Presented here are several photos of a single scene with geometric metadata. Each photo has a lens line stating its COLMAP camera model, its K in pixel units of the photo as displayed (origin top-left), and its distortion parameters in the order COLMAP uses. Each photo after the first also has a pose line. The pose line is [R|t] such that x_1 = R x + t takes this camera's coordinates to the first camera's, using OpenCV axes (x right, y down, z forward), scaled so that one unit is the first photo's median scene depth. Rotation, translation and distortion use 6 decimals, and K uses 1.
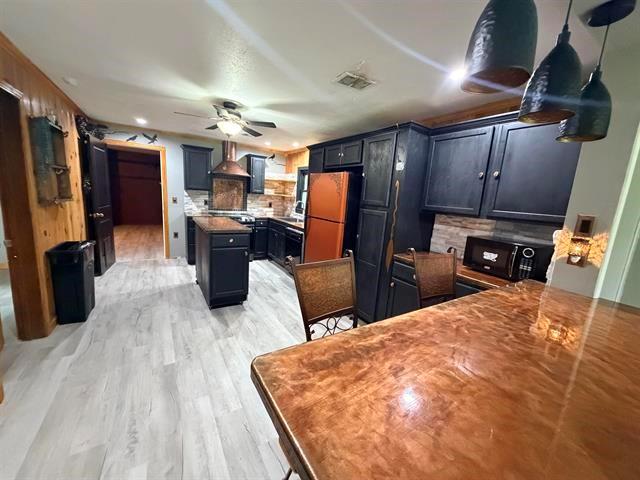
lens RADIAL K [[255.9, 0, 319.1], [0, 255.9, 239.1], [0, 0, 1]] dist [0.003732, -0.000244]
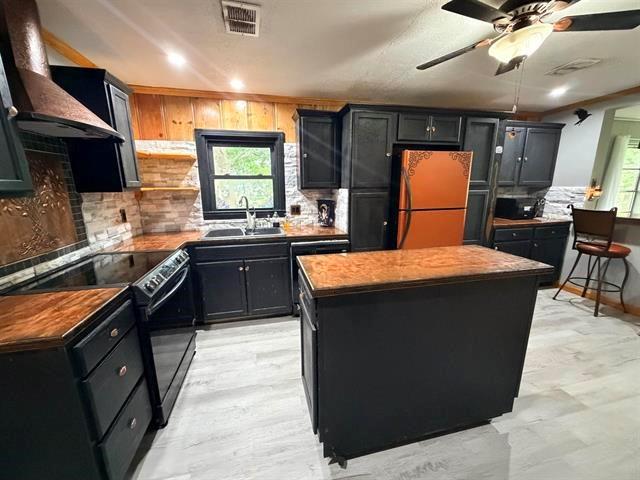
lens RADIAL K [[255.9, 0, 321.0], [0, 255.9, 240.3], [0, 0, 1]] dist [0.003732, -0.000244]
pose [[0.327137, -0.277594, 0.903285, -0.505151], [0.193164, 0.955340, 0.223635, -0.137875], [-0.925024, 0.101323, 0.366148, 0.613524]]
